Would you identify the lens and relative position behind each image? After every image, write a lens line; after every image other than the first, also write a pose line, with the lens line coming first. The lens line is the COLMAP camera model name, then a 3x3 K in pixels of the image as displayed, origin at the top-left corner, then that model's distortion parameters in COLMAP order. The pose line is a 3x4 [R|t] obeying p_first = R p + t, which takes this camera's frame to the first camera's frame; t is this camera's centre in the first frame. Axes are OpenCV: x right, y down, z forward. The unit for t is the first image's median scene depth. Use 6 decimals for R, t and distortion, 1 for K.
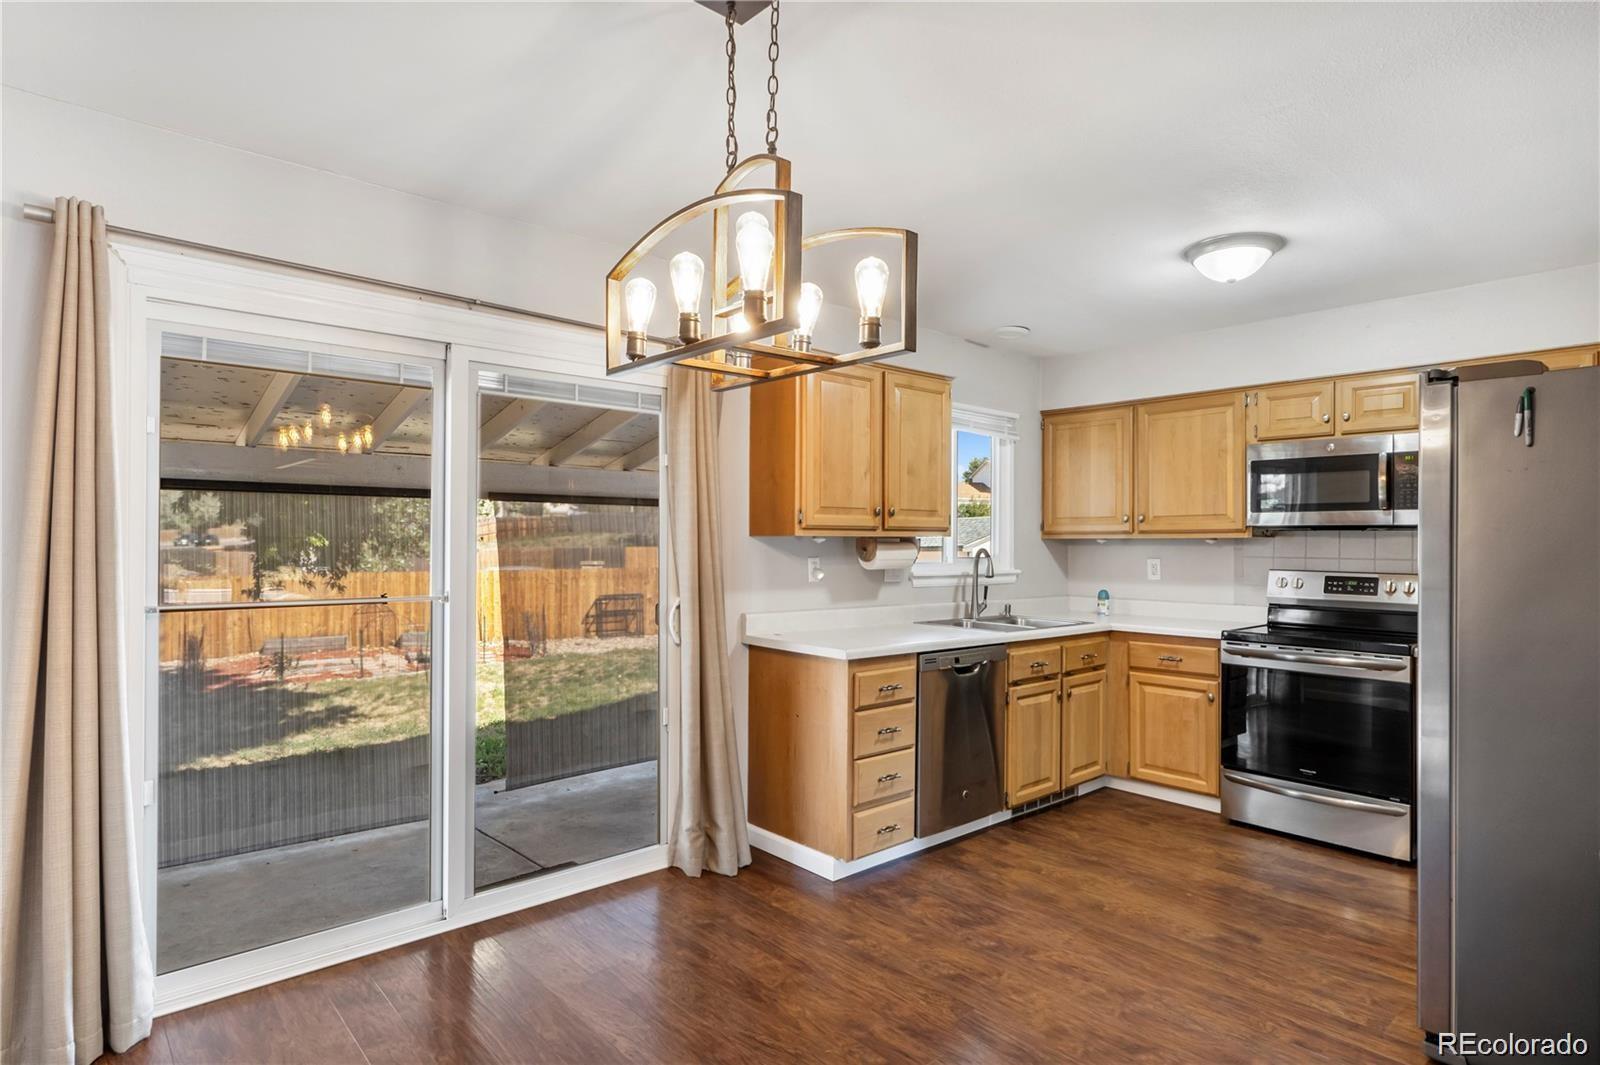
lens RADIAL K [[853.0, 0, 800.0], [0, 853.0, 532.5], [0, 0, 1]] dist [-0.001536, -0.000769]
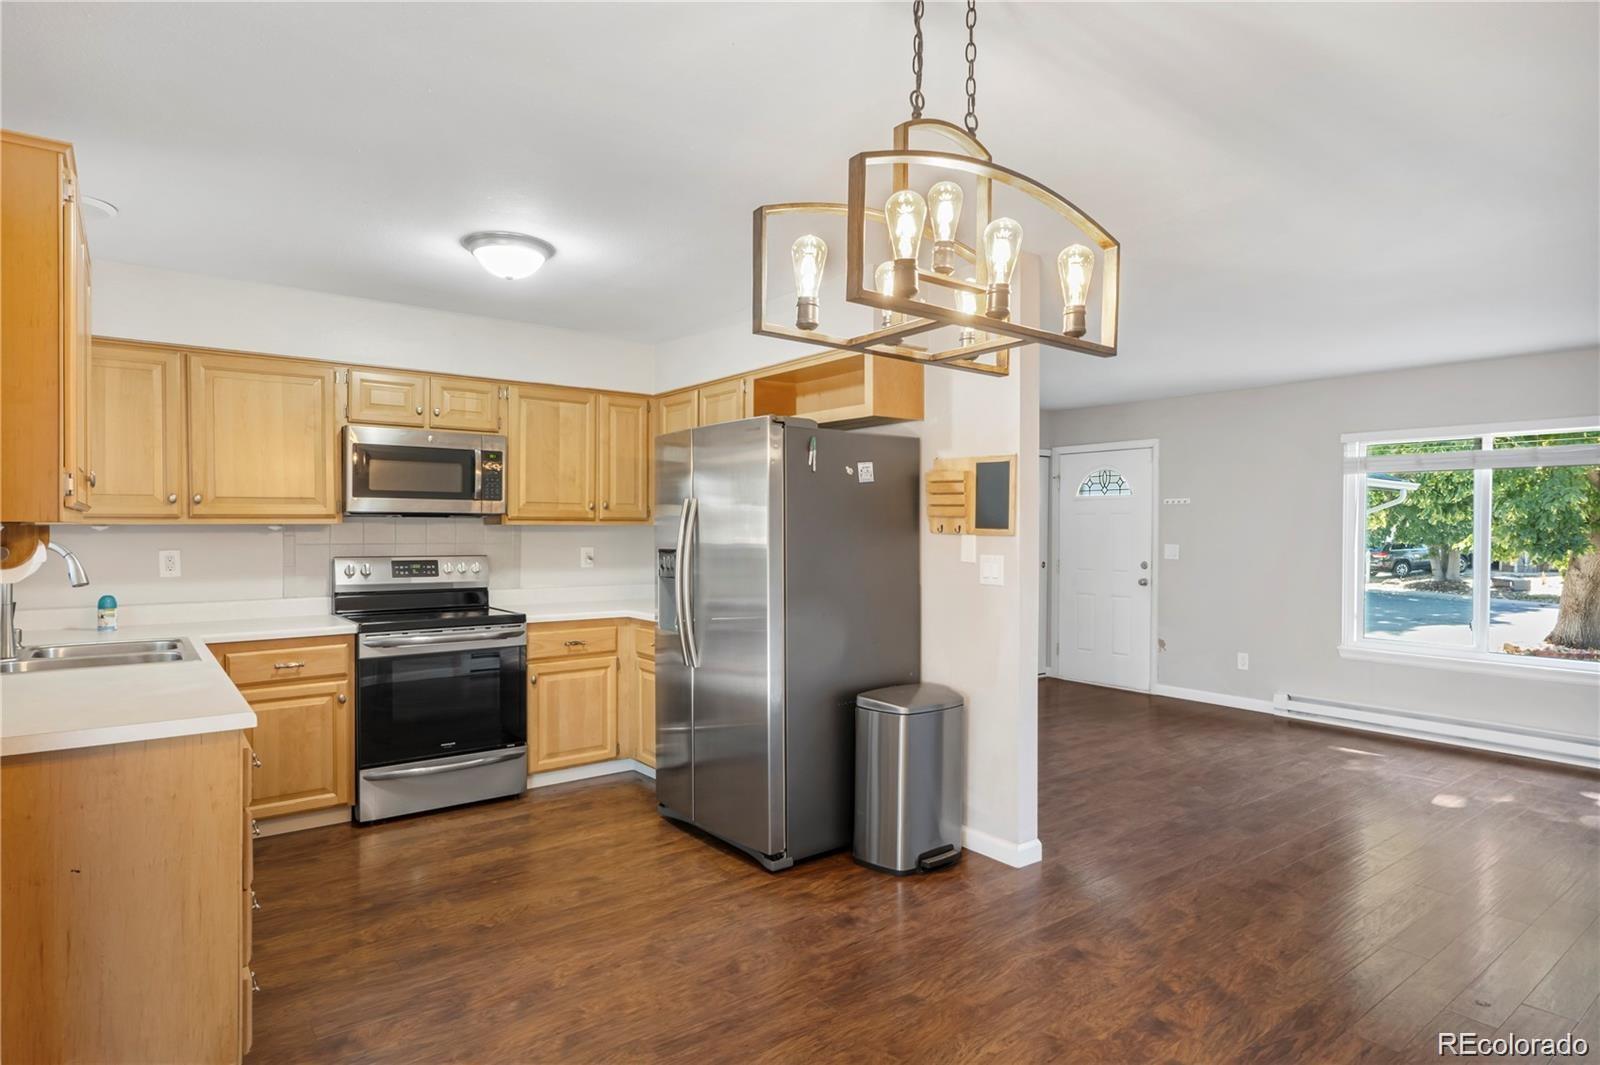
lens RADIAL K [[875.0, 0, 800.0], [0, 875.0, 532.5], [0, 0, 1]] dist [0.003447, 0.000484]
pose [[0.073249, -0.009414, 0.997269, -0.461341], [-0.011279, 0.999884, 0.010267, -0.000083], [-0.997250, -0.012001, 0.073134, 0.488816]]
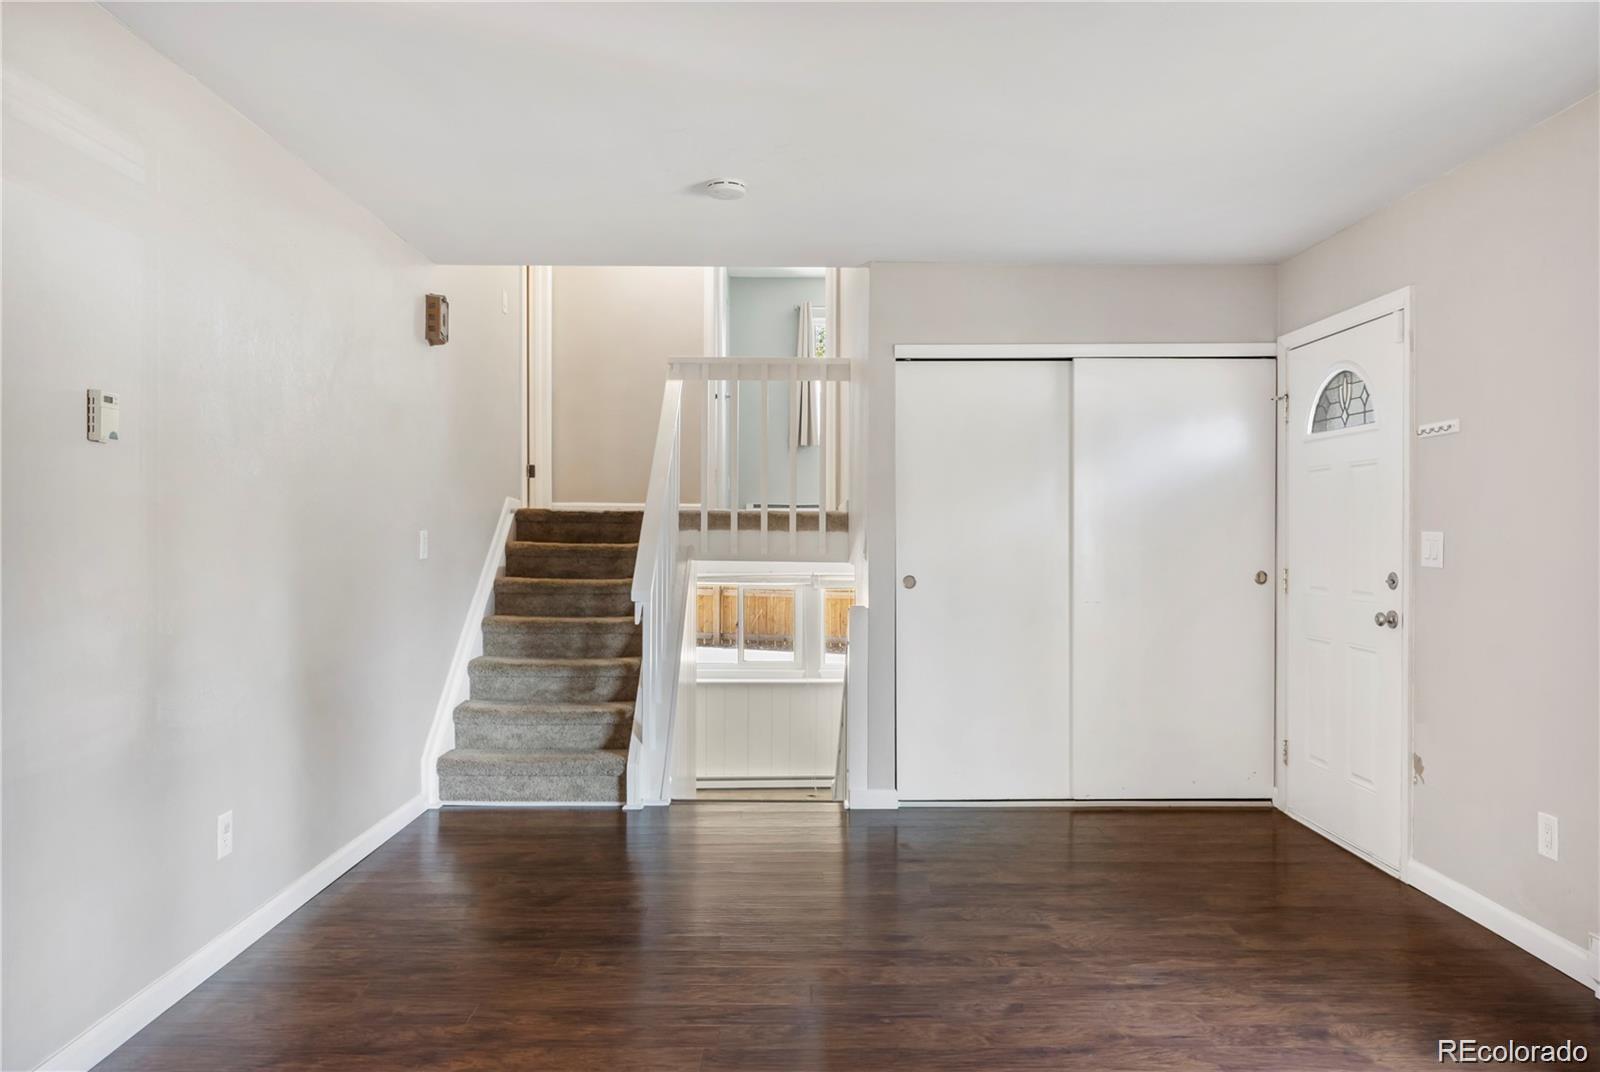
lens RADIAL K [[1109.4, 0, 798.4], [0, 1109.4, 526.2], [0, 0, 1]] dist [-0.000153, -0.001939]
pose [[0.658045, -0.001976, 0.752976, 0.352851], [-0.002089, 0.999988, 0.004451, 0.027981], [-0.752976, -0.004502, 0.658033, -0.413269]]
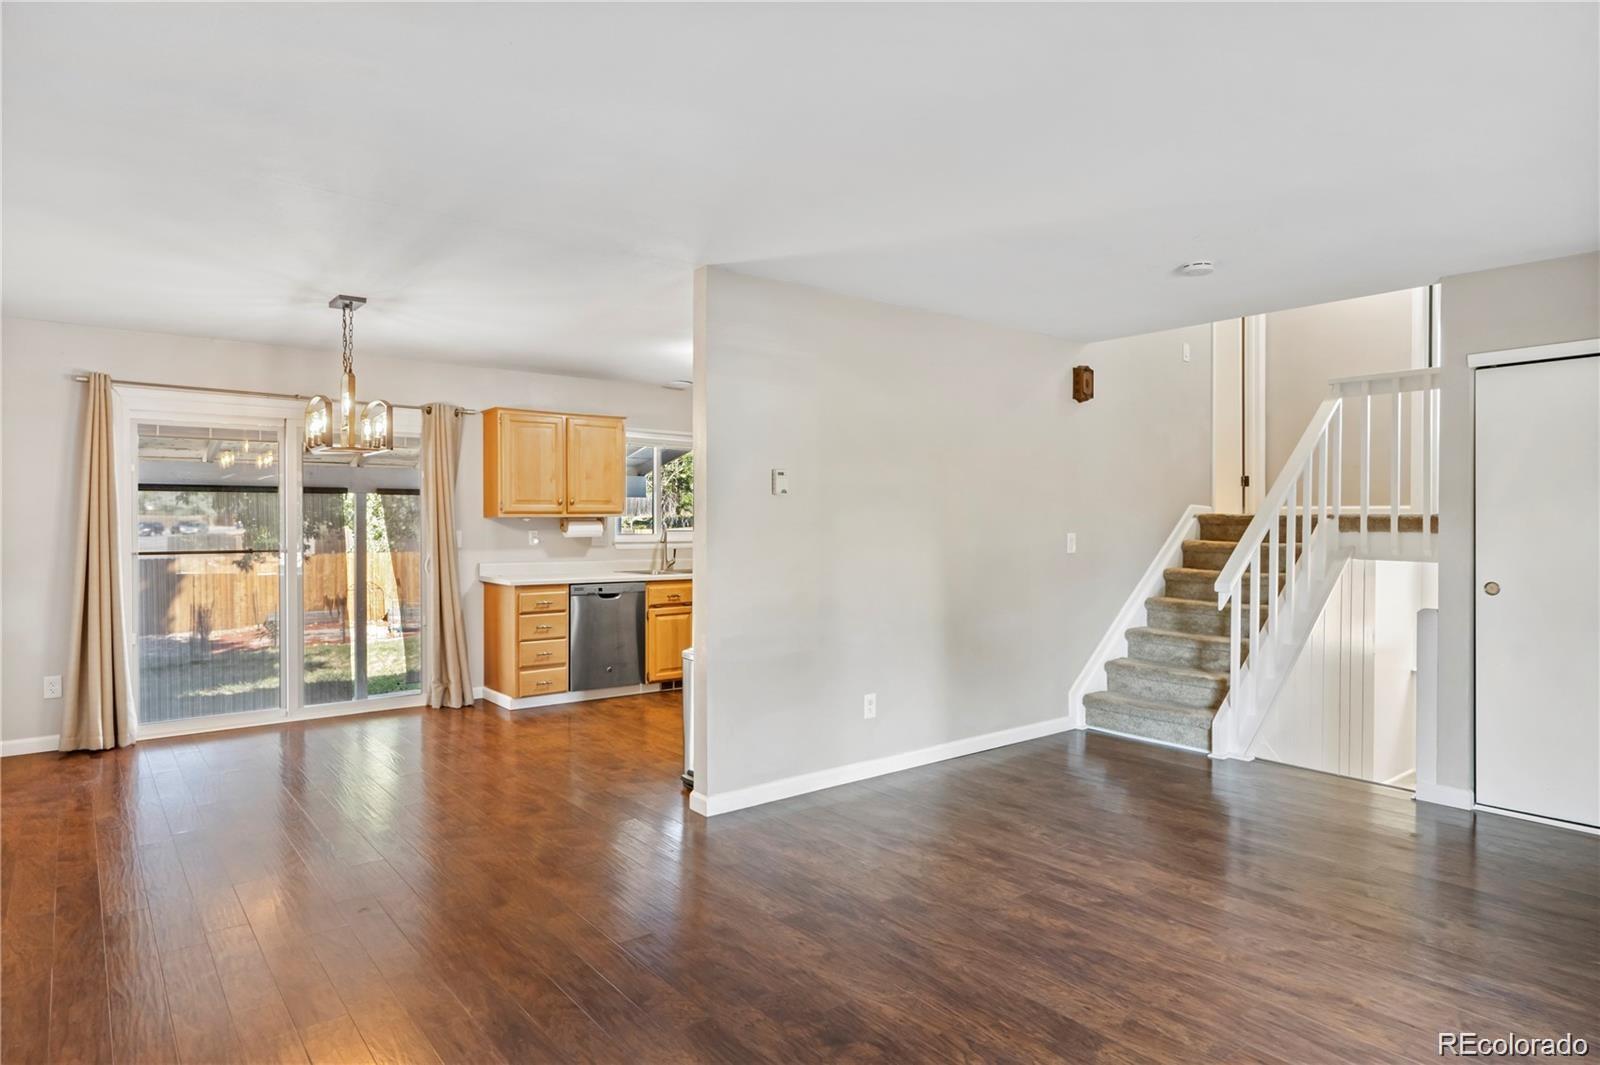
lens RADIAL K [[916.3, 0, 804.7], [0, 916.3, 523.8], [0, 0, 1]] dist [-0.003373, 0.000858]
pose [[0.998496, -0.007704, -0.054278, 0.681131], [0.008219, 0.999923, 0.009285, 0.005502], [0.054202, -0.009717, 0.998483, -0.784466]]
